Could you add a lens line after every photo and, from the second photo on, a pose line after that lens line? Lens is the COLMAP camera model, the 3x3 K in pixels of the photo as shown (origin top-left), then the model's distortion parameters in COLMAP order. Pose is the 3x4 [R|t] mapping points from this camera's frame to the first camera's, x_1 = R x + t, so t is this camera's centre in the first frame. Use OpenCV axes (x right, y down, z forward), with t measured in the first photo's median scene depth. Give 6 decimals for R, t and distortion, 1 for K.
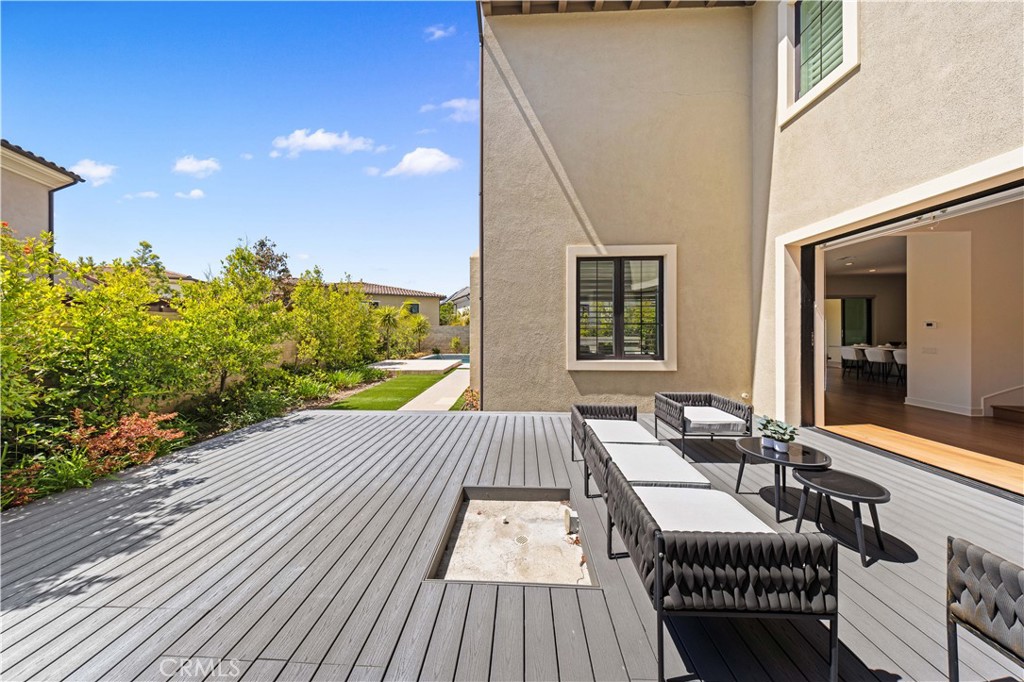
lens RADIAL K [[299.9, 0, 509.9], [0, 299.9, 327.3], [0, 0, 1]] dist [-0.000401, -0.000029]
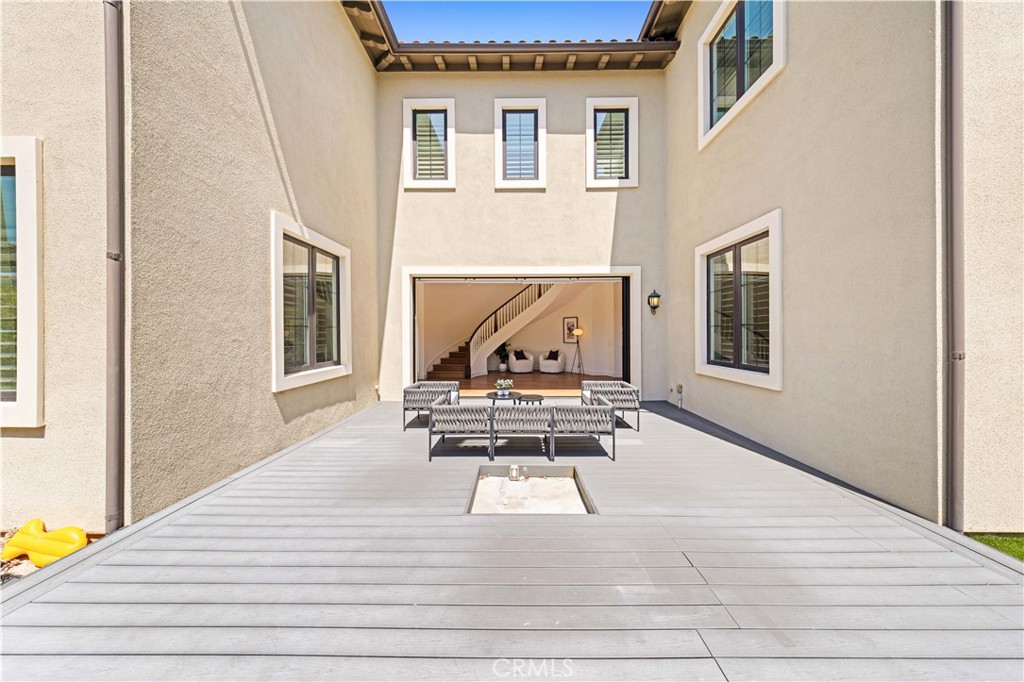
lens RADIAL K [[333.1, 0, 514.4], [0, 333.1, 337.4], [0, 0, 1]] dist [0.001096, -0.001331]
pose [[-0.042517, -0.008291, 0.999061, -0.612412], [-0.004746, 0.999956, 0.008096, 0.008558], [-0.999084, -0.004398, -0.042554, 0.498672]]
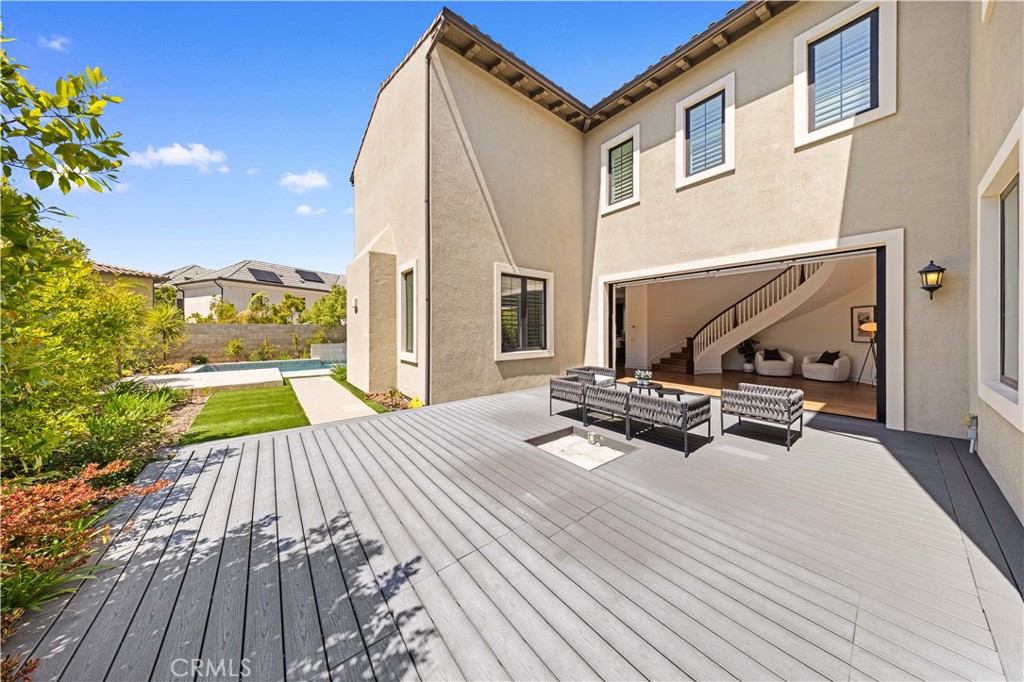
lens RADIAL K [[305.6, 0, 508.8], [0, 305.6, 328.2], [0, 0, 1]] dist [0.000929, -0.000011]
pose [[0.758559, 0.002852, 0.651598, -0.625141], [-0.005027, 0.999986, 0.001475, 0.001626], [-0.651585, -0.004394, 0.758563, -0.016618]]
